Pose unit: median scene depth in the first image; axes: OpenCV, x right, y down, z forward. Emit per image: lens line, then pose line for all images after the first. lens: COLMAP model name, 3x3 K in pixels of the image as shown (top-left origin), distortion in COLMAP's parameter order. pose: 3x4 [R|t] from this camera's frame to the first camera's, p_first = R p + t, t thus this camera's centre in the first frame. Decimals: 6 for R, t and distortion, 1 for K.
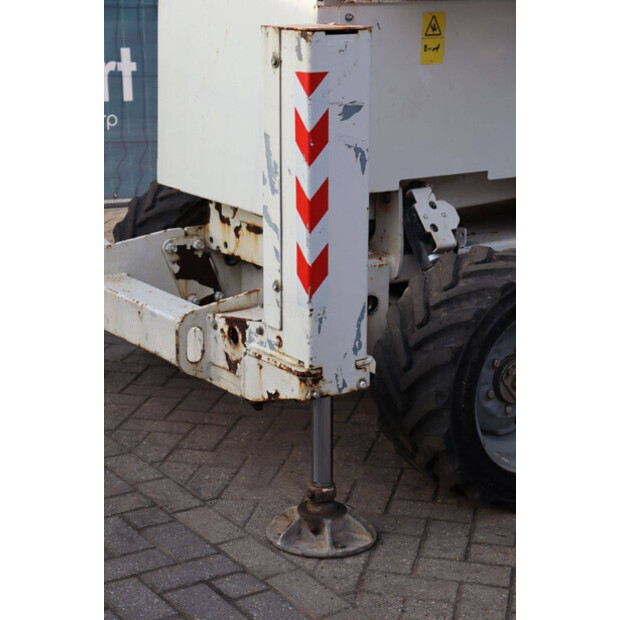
lens RADIAL K [[1351.7, 0, 307.7], [0, 1351.7, 322.2], [0, 0, 1]] dist [0.355514, 0.000000]
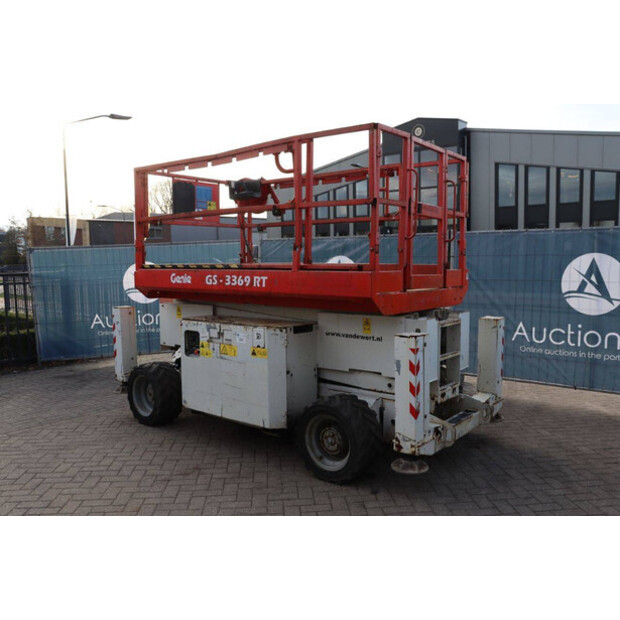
lens RADIAL K [[549.1, 0, 312.6], [0, 549.1, 310.9], [0, 0, 1]] dist [-0.144199, 0.115343]
pose [[0.308774, 0.078015, -0.947930, 1.949562], [-0.241601, 0.970375, 0.001164, -0.341019], [0.919939, 0.228661, 0.318475, 0.933805]]
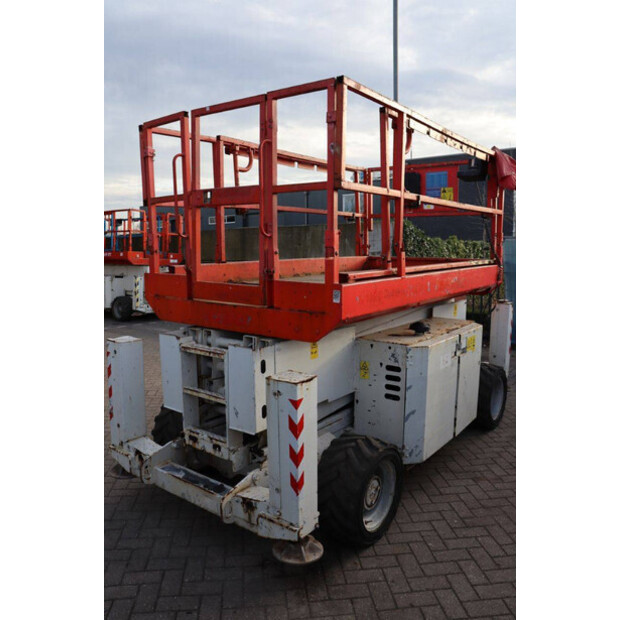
lens RADIAL K [[508.1, 0, 310.6], [0, 508.1, 313.9], [0, 0, 1]] dist [-0.166347, 0.130738]
pose [[-0.937871, 0.040475, -0.344616, 0.916157], [-0.099066, 0.920600, 0.377731, -0.814861], [0.332542, 0.388403, -0.859395, 2.490992]]
